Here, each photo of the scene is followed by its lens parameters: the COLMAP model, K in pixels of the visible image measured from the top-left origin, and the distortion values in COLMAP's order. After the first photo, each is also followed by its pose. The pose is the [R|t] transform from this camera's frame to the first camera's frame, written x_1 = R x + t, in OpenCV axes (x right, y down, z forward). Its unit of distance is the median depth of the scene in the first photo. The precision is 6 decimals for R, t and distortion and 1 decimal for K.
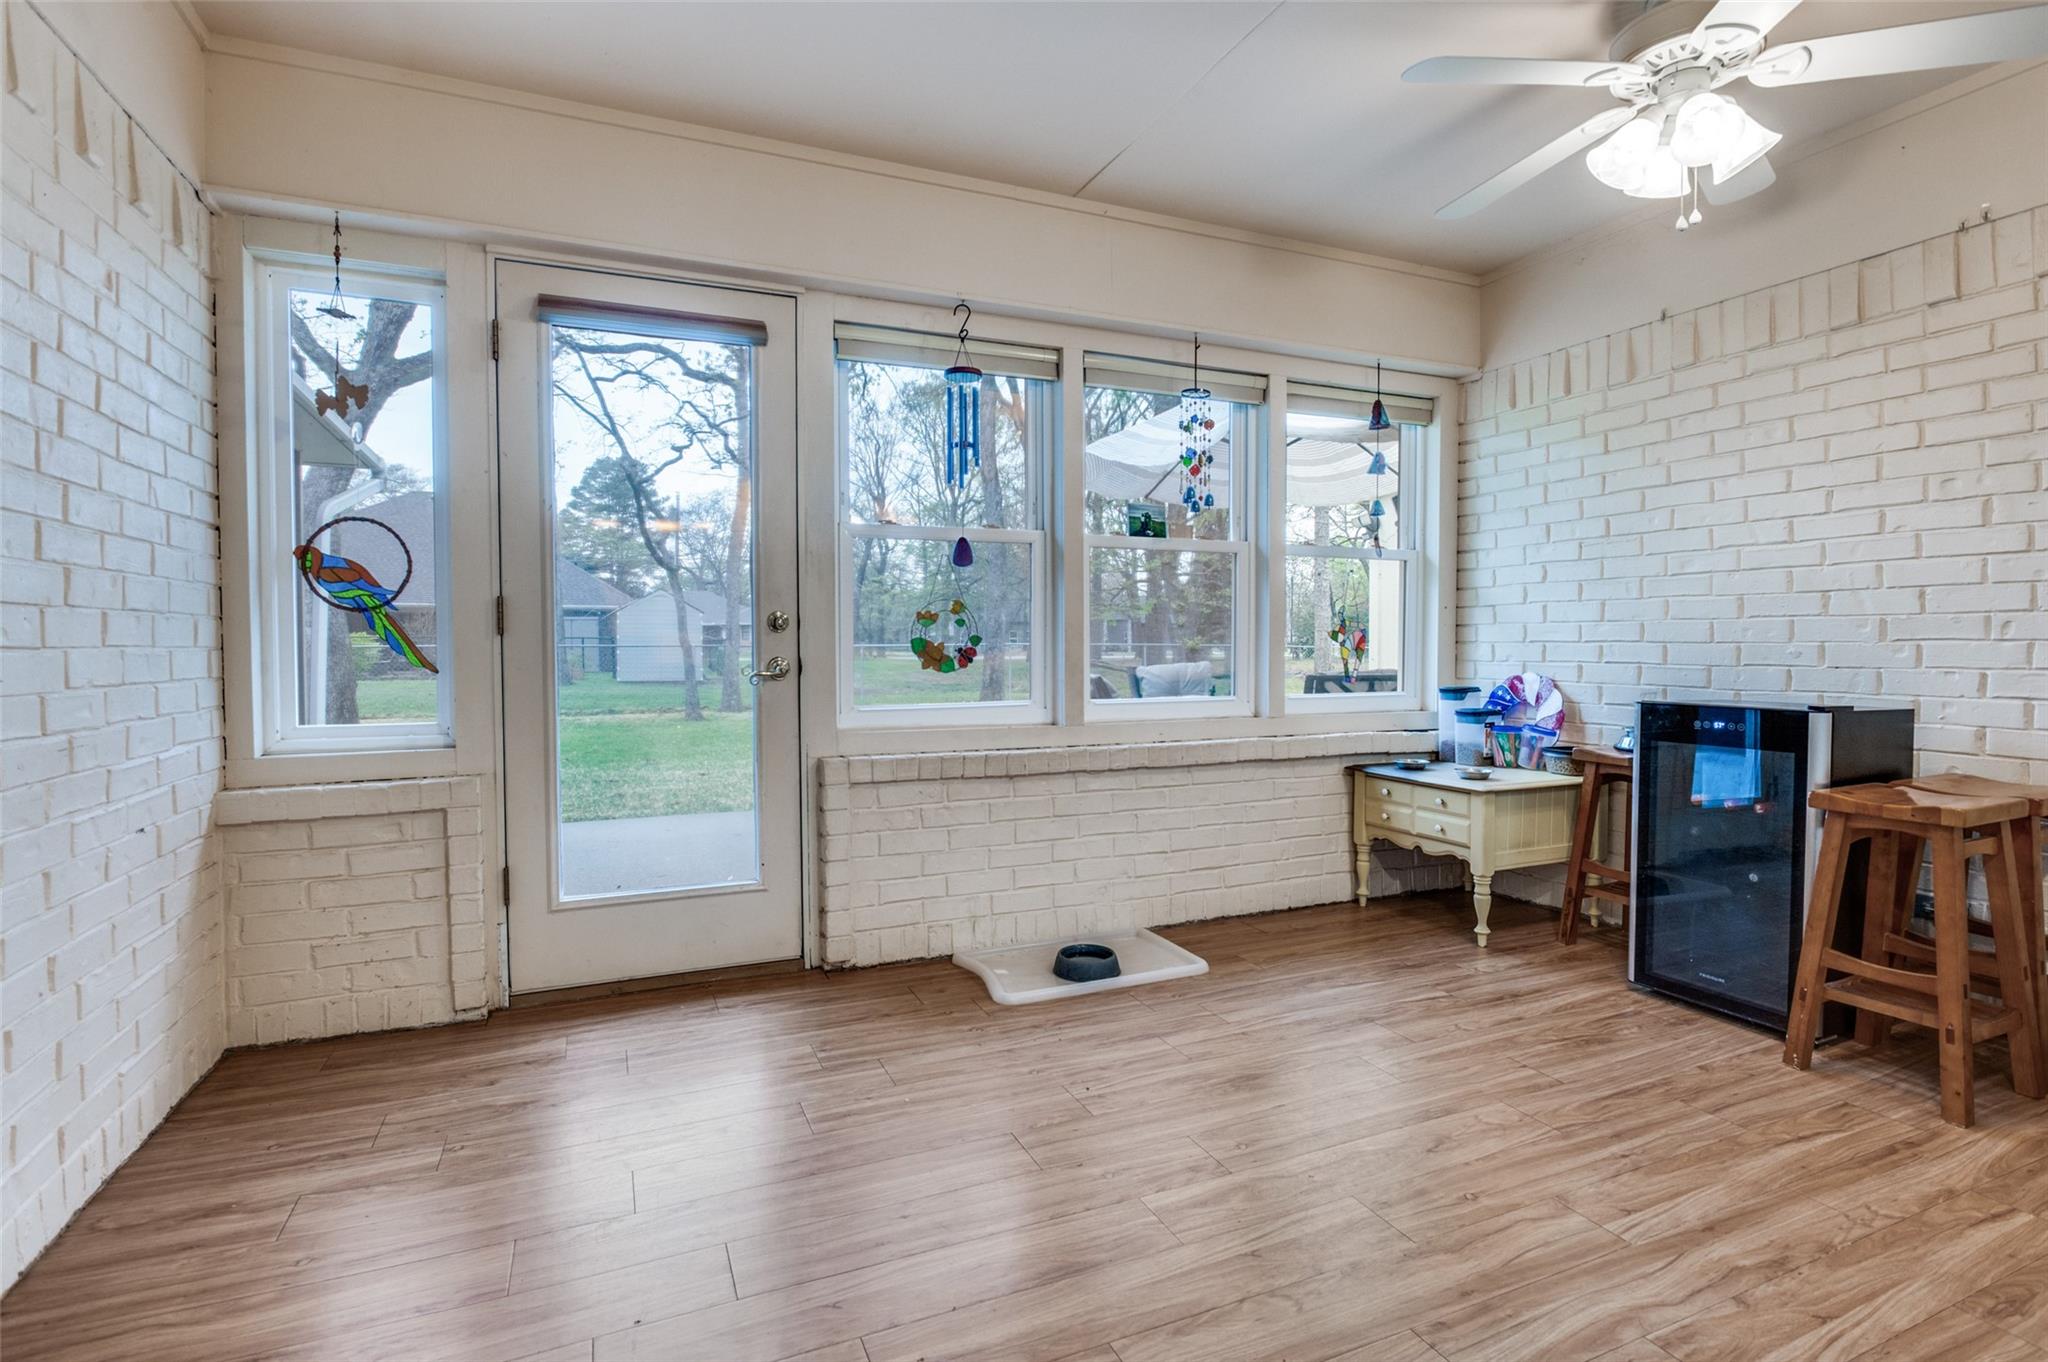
lens RADIAL K [[974.0, 0, 1019.4], [0, 974.0, 639.3], [0, 0, 1]] dist [-0.020178, 0.000175]
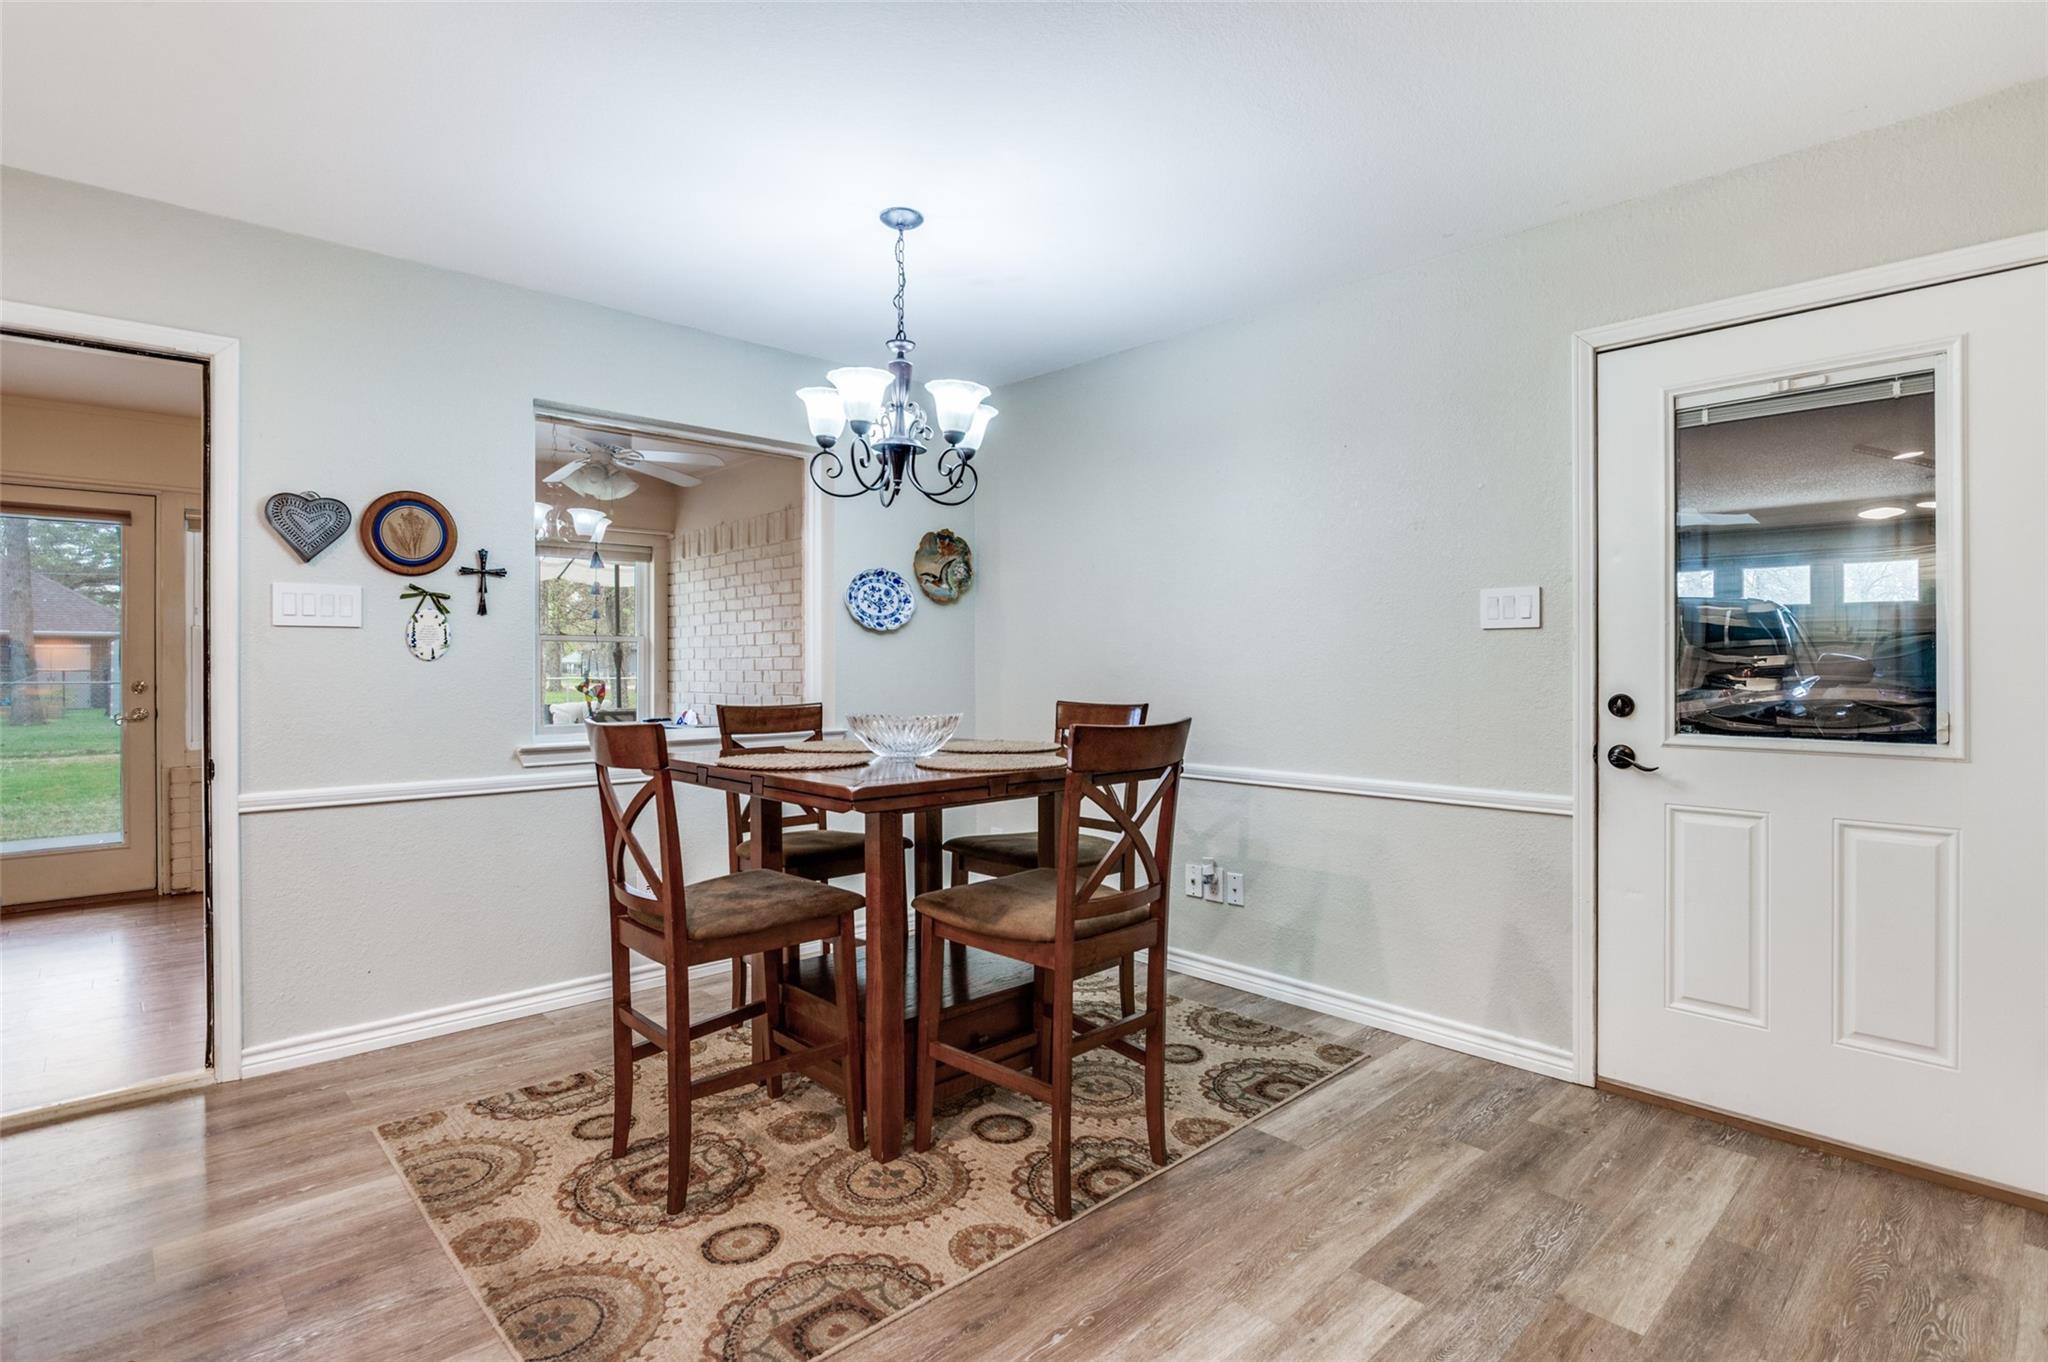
lens RADIAL K [[974.0, 0, 1019.4], [0, 974.0, 639.3], [0, 0, 1]] dist [-0.020178, 0.000175]
pose [[0.938107, 0.011698, 0.346148, 0.449462], [-0.001535, 0.999560, -0.029620, -0.039609], [-0.346342, 0.027255, 0.937712, -0.807826]]
